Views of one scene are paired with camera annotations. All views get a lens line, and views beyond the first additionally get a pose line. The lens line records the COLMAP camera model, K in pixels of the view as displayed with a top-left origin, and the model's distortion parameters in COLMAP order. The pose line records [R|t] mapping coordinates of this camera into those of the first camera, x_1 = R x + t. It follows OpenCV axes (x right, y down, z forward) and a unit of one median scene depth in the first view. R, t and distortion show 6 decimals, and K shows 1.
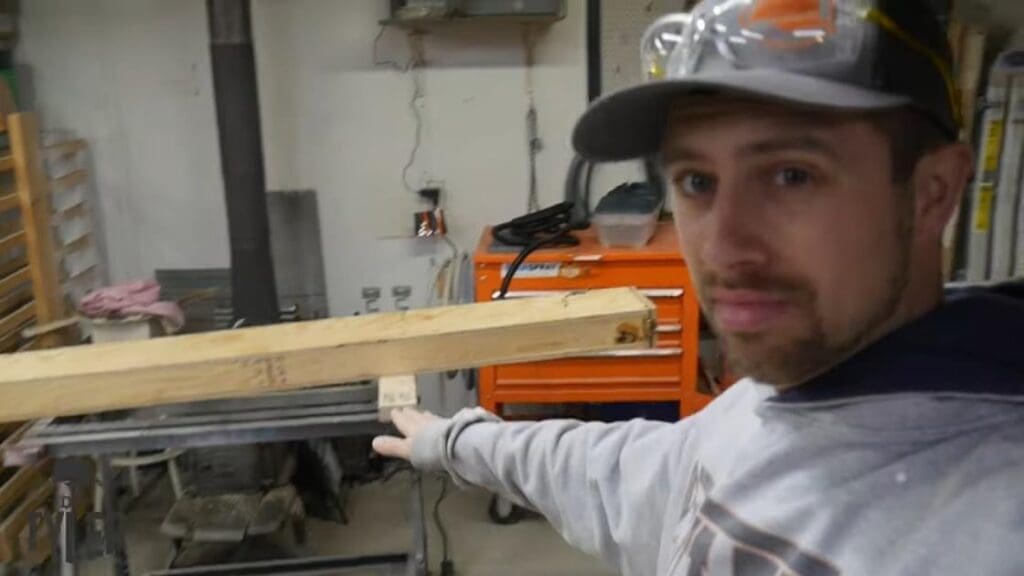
lens RADIAL K [[848.7, 0, 512.8], [0, 848.7, 285.7], [0, 0, 1]] dist [-0.056776, 0.035869]
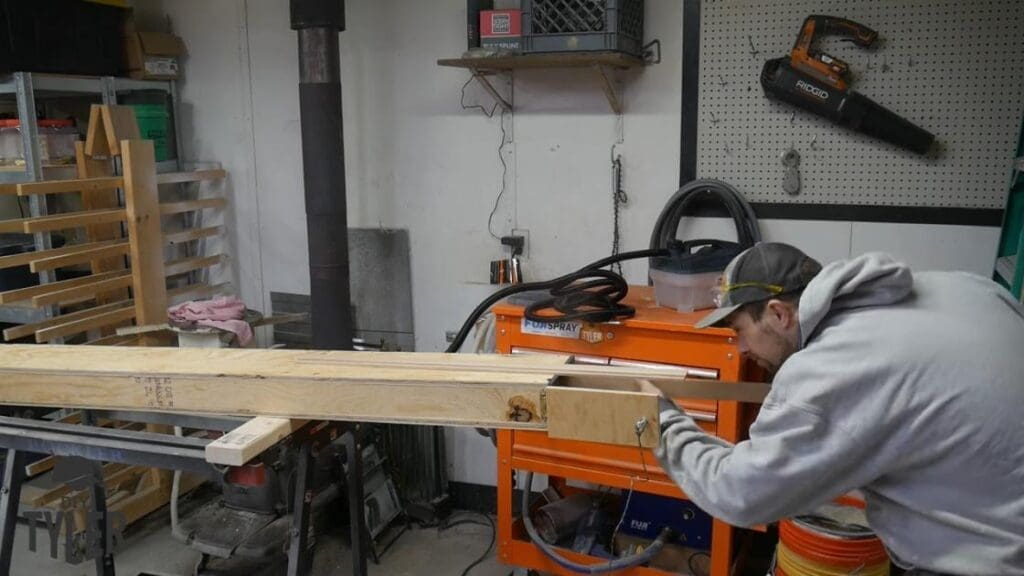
lens RADIAL K [[772.5, 0, 507.1], [0, 772.5, 289.6], [0, 0, 1]] dist [-0.033803, 0.000526]
pose [[0.929884, 0.096193, -0.355053, 0.235412], [-0.120746, 0.991542, -0.047600, -0.012630], [0.347471, 0.087134, 0.933633, 0.190017]]
